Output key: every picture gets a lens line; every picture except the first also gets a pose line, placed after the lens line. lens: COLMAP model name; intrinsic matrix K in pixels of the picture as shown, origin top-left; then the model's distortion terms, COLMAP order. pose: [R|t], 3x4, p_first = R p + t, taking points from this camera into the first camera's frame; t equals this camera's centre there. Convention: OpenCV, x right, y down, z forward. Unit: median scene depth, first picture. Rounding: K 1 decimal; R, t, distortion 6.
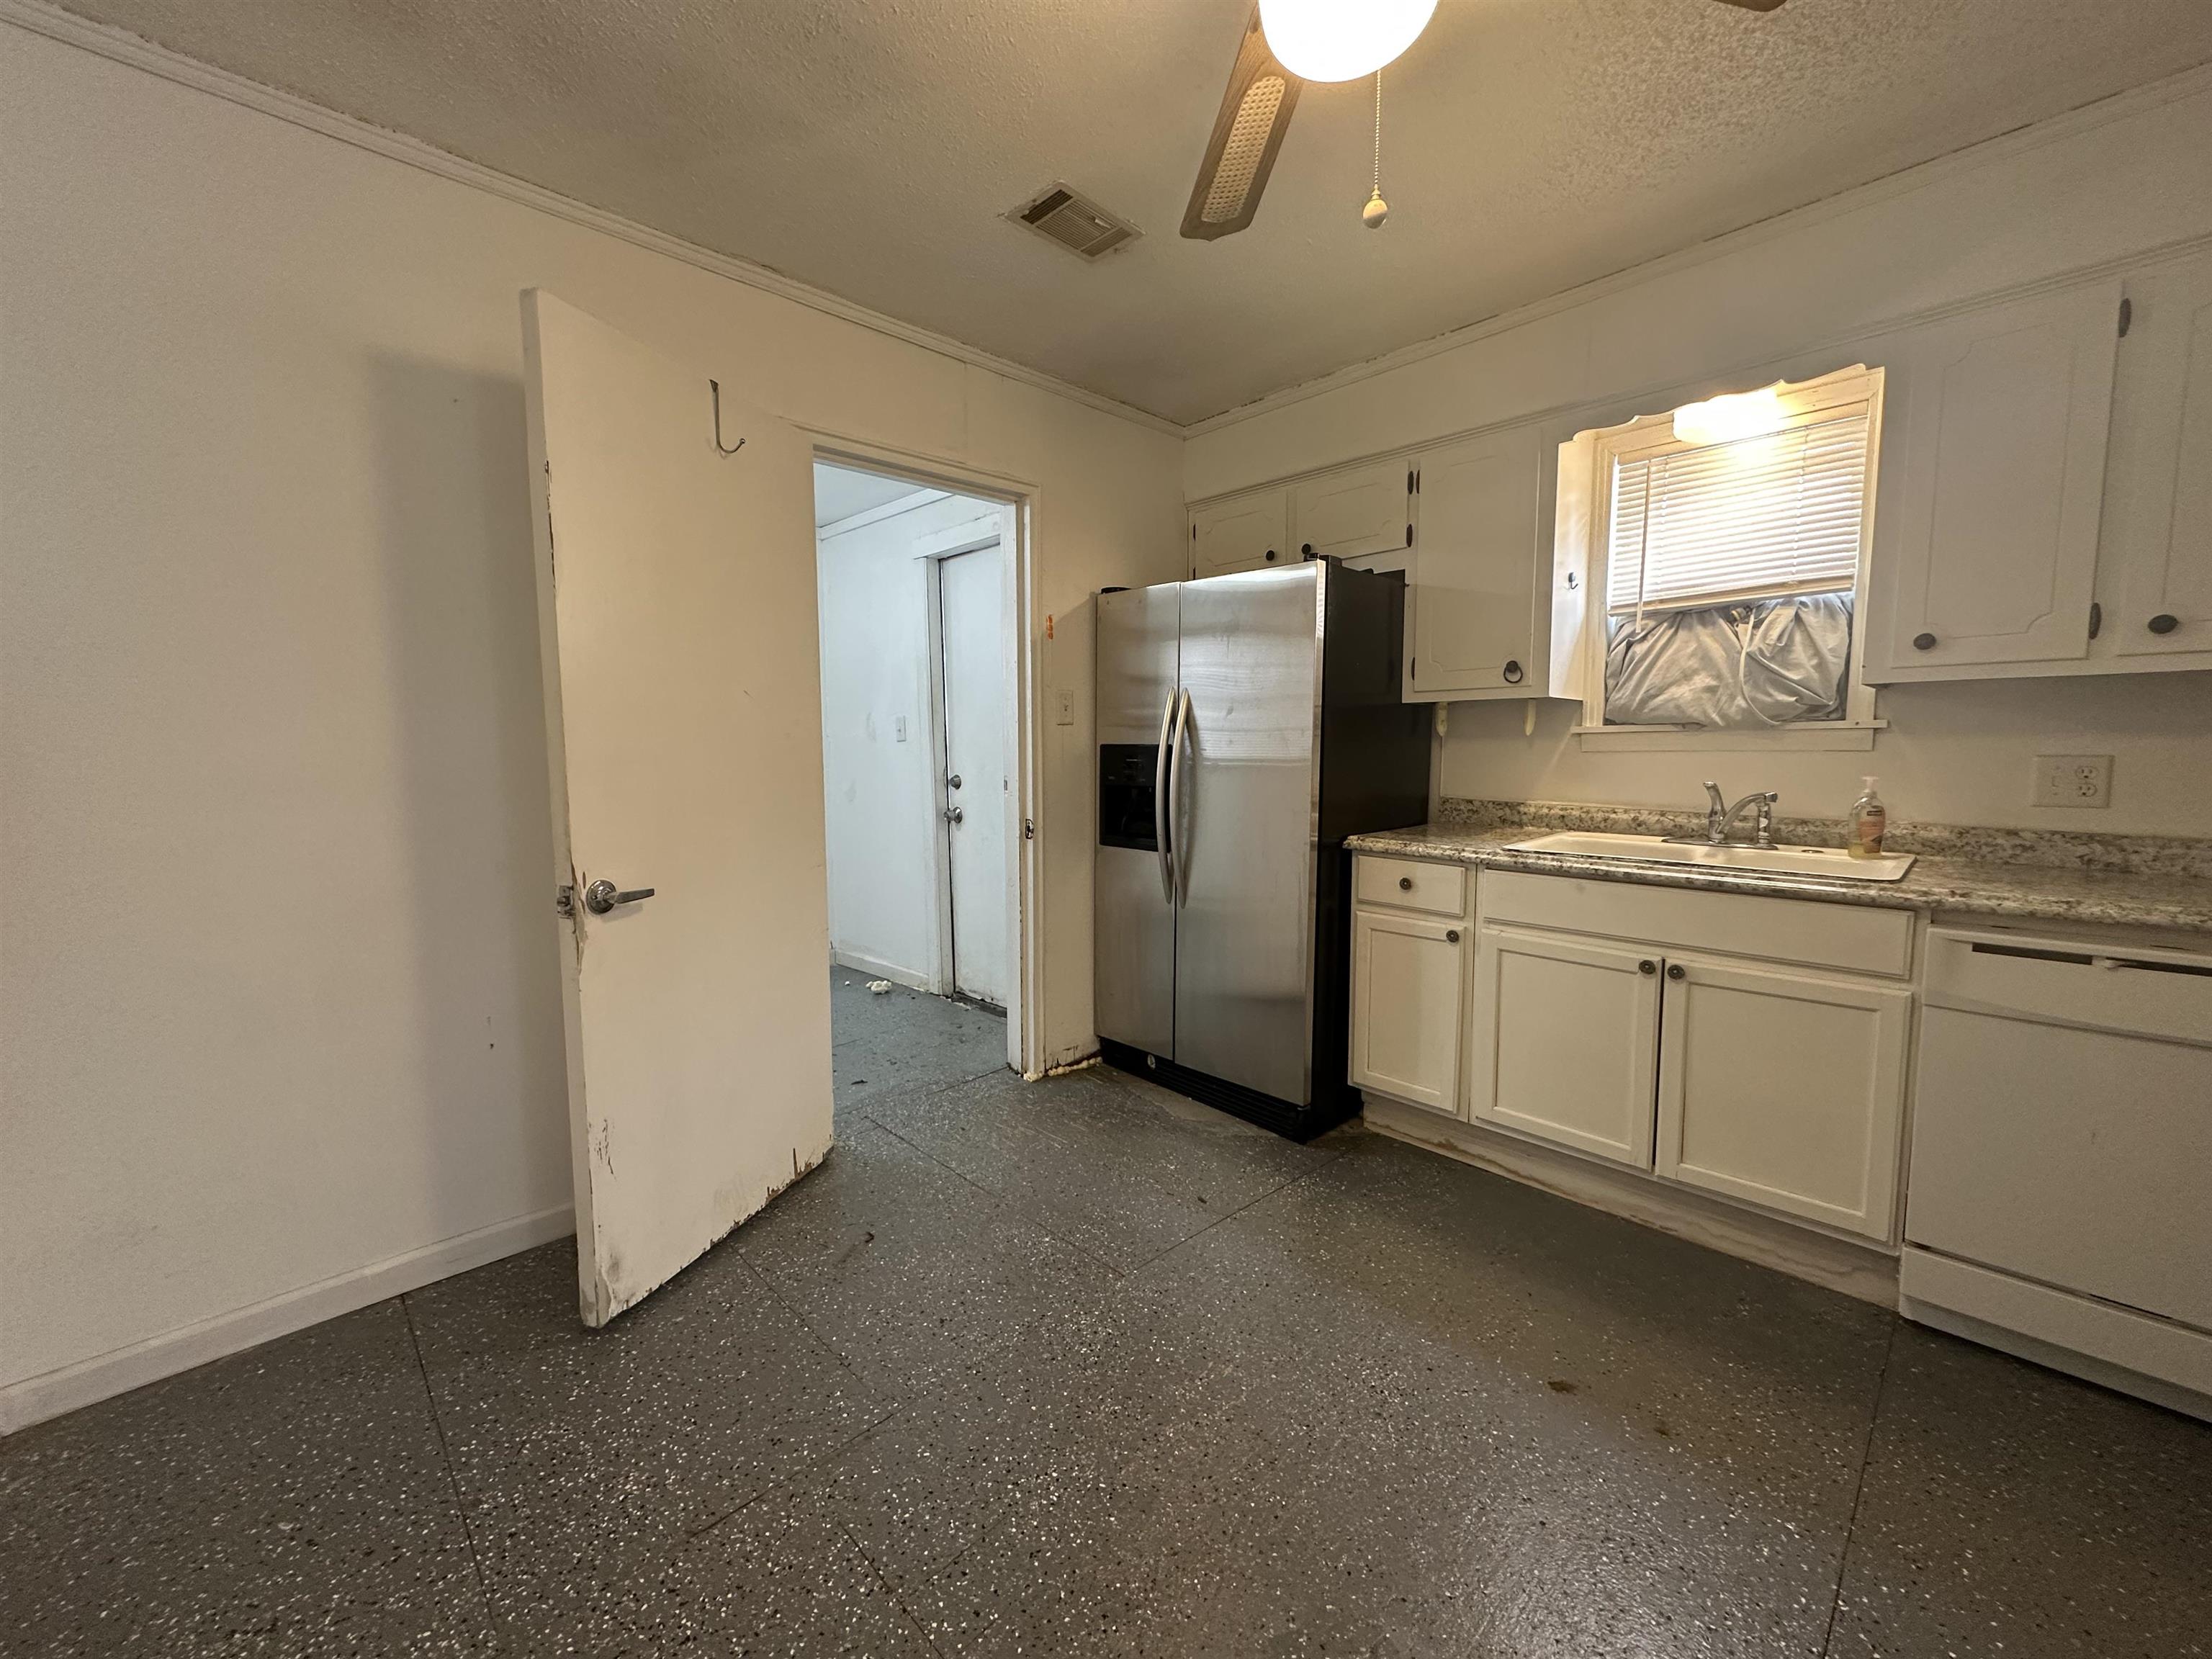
lens RADIAL K [[880.2, 0, 1104.9], [0, 880.2, 826.4], [0, 0, 1]] dist [0.000179, -0.000139]
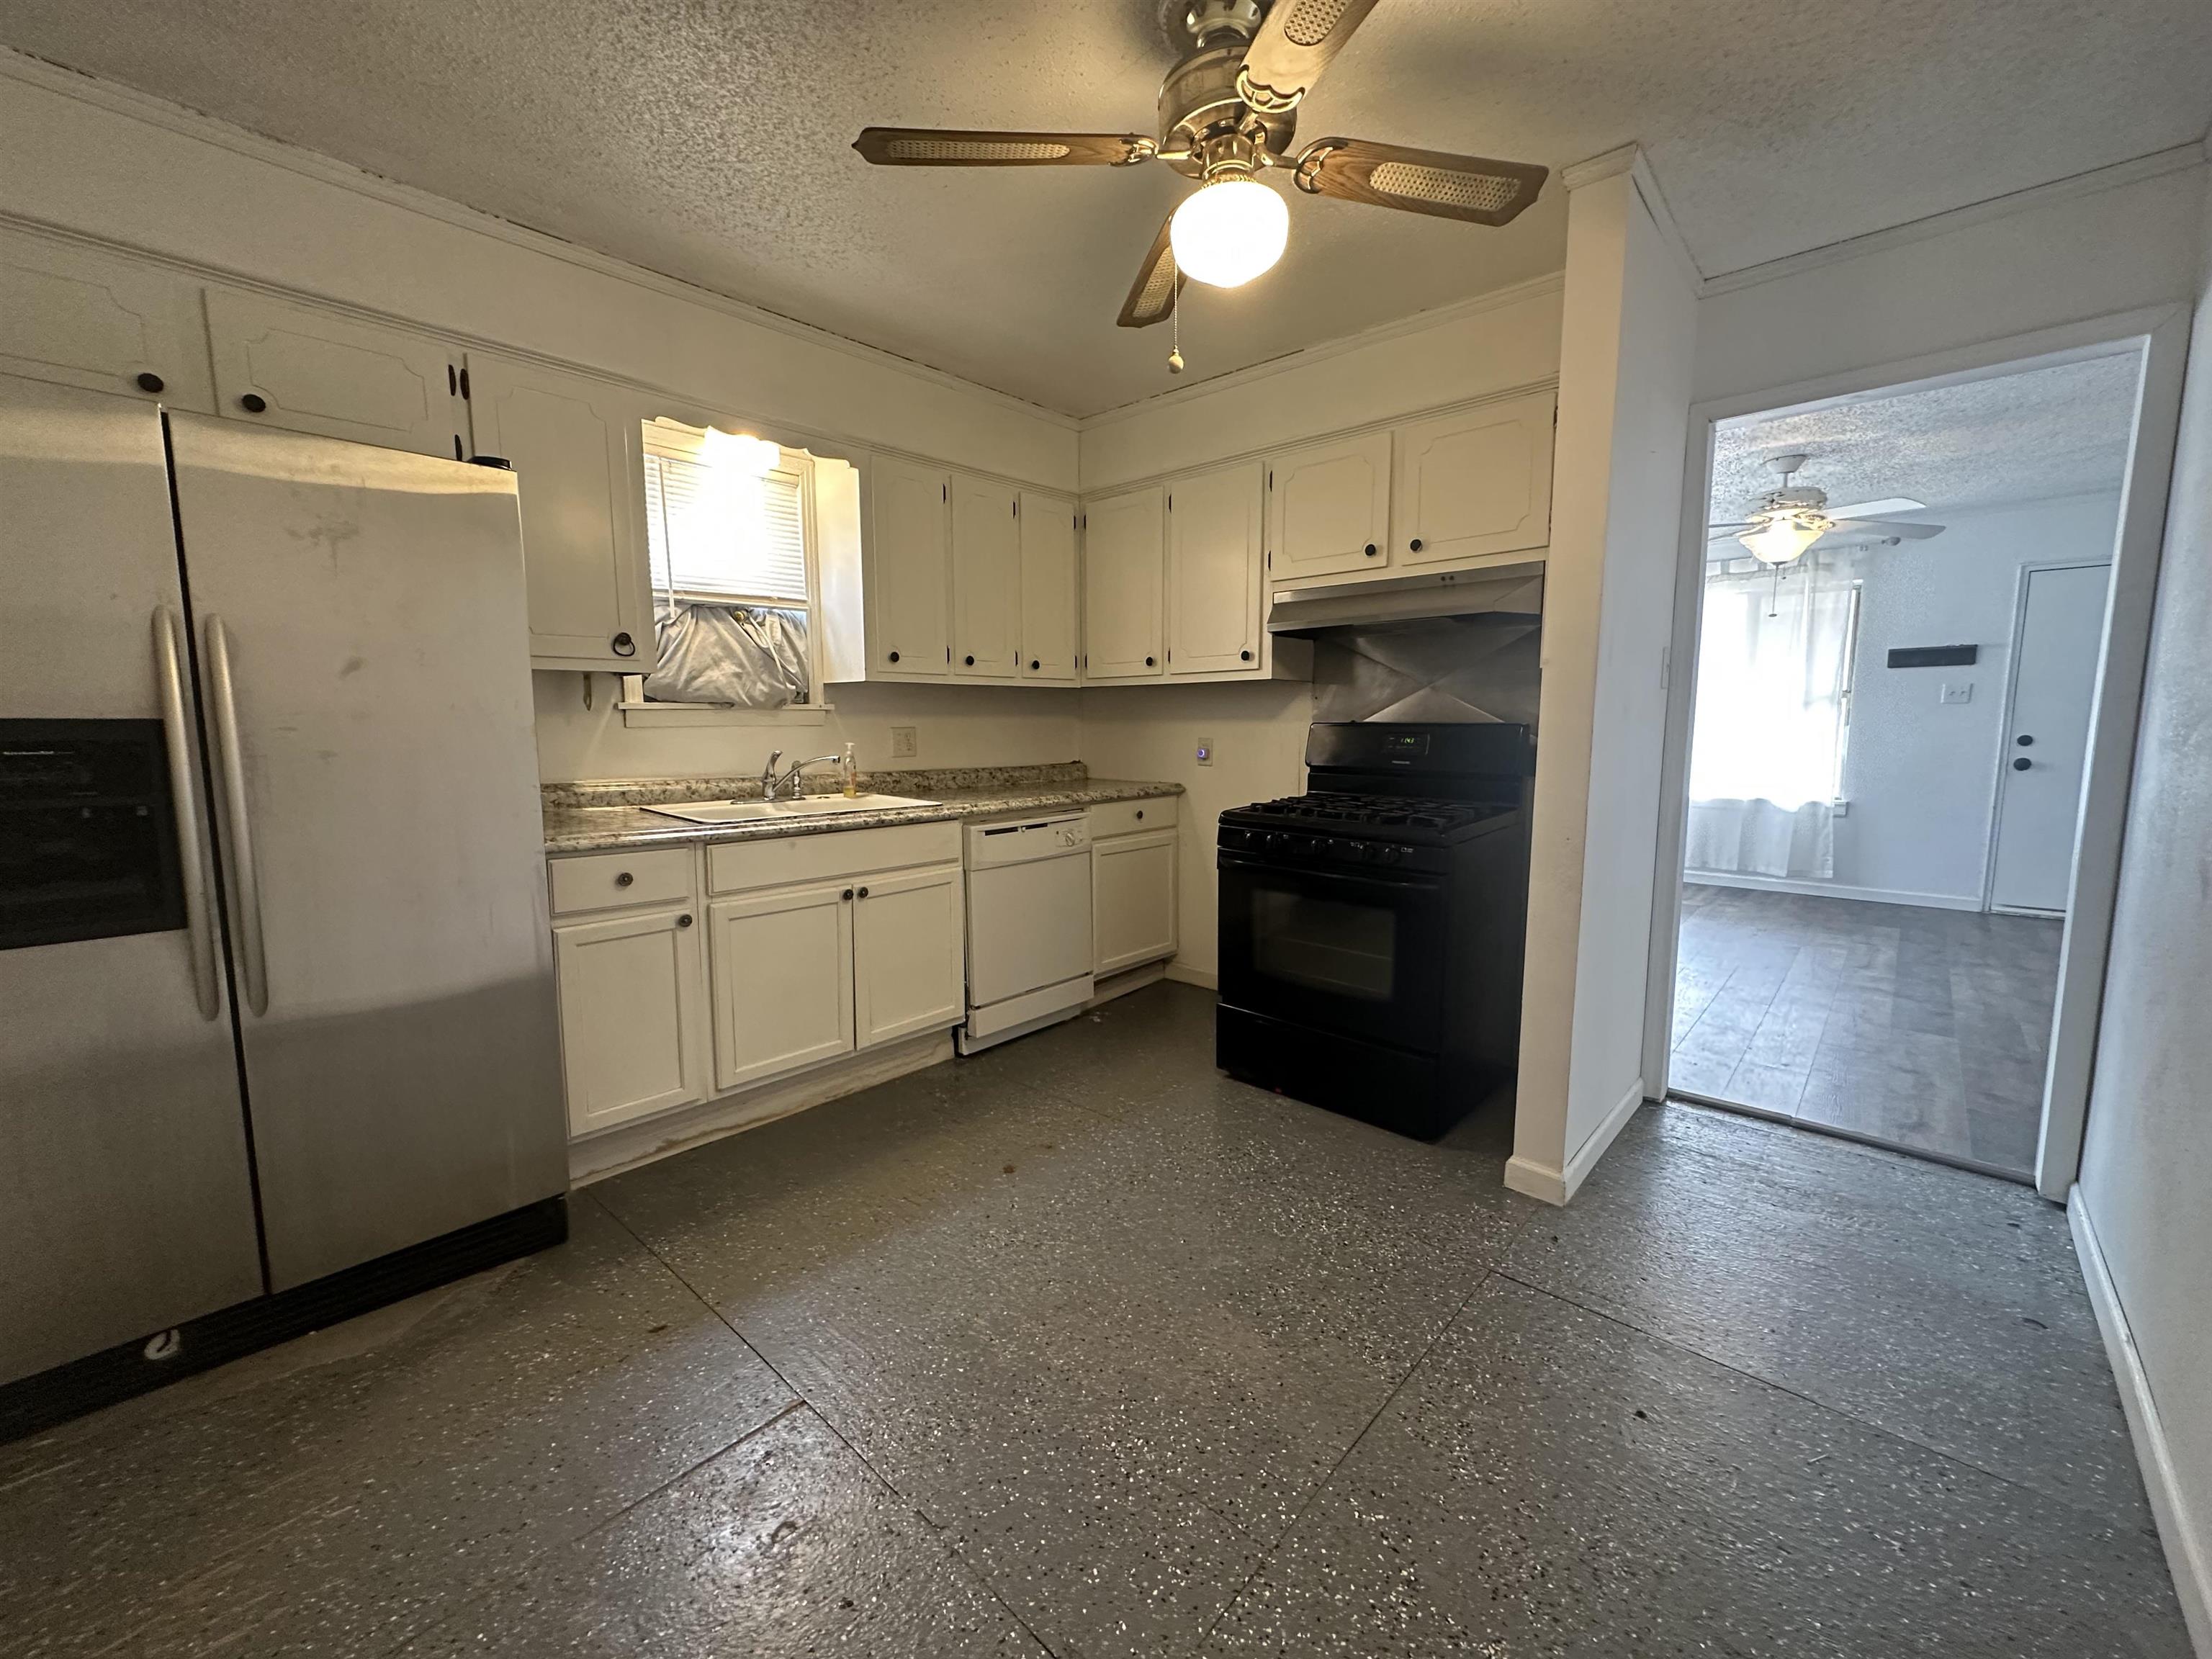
lens RADIAL K [[886.4, 0, 1103.7], [0, 886.4, 825.2], [0, 0, 1]] dist [0.000379, 0.000115]
pose [[-0.067075, -0.116406, 0.990934, -0.589411], [0.089197, 0.988495, 0.122157, -0.056489], [-0.993753, 0.096582, -0.055920, 0.597687]]
